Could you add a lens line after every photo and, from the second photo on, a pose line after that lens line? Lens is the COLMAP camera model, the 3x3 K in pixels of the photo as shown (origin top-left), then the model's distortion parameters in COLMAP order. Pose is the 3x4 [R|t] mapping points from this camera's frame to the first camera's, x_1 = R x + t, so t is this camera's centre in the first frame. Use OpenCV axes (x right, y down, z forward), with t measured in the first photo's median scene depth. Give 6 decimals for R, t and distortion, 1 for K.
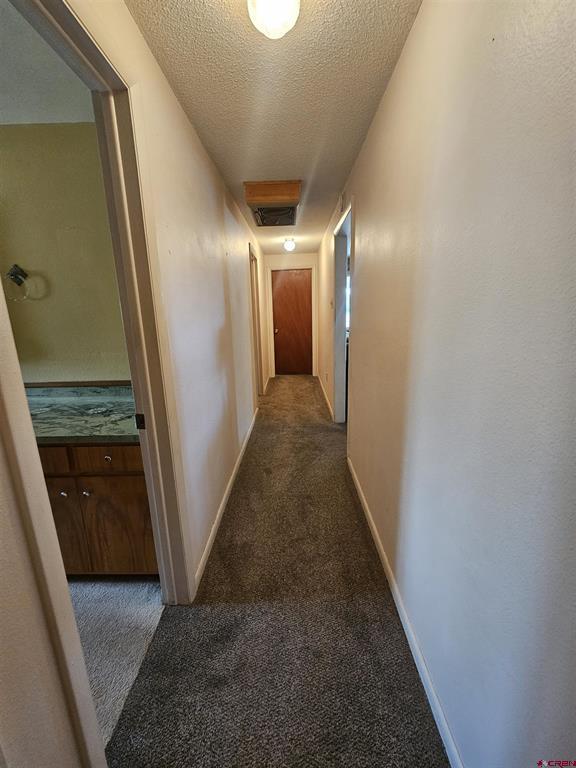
lens RADIAL K [[314.5, 0, 285.8], [0, 314.5, 384.4], [0, 0, 1]] dist [-0.000038, -0.000705]
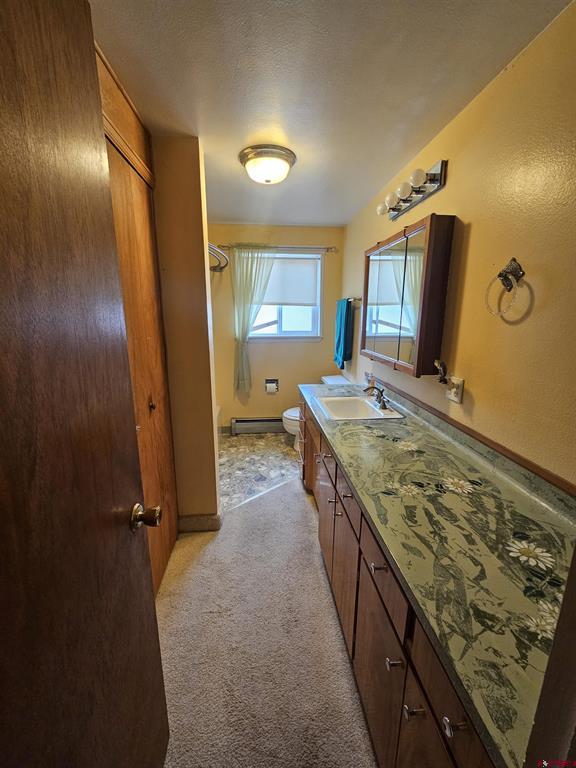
lens RADIAL K [[314.5, 0, 285.1], [0, 314.5, 381.1], [0, 0, 1]] dist [-0.000038, -0.000705]
pose [[0.098816, 0.251668, -0.962756, -0.275625], [-0.233772, 0.946286, 0.223369, -0.204839], [0.967257, 0.202993, 0.152341, 0.577543]]
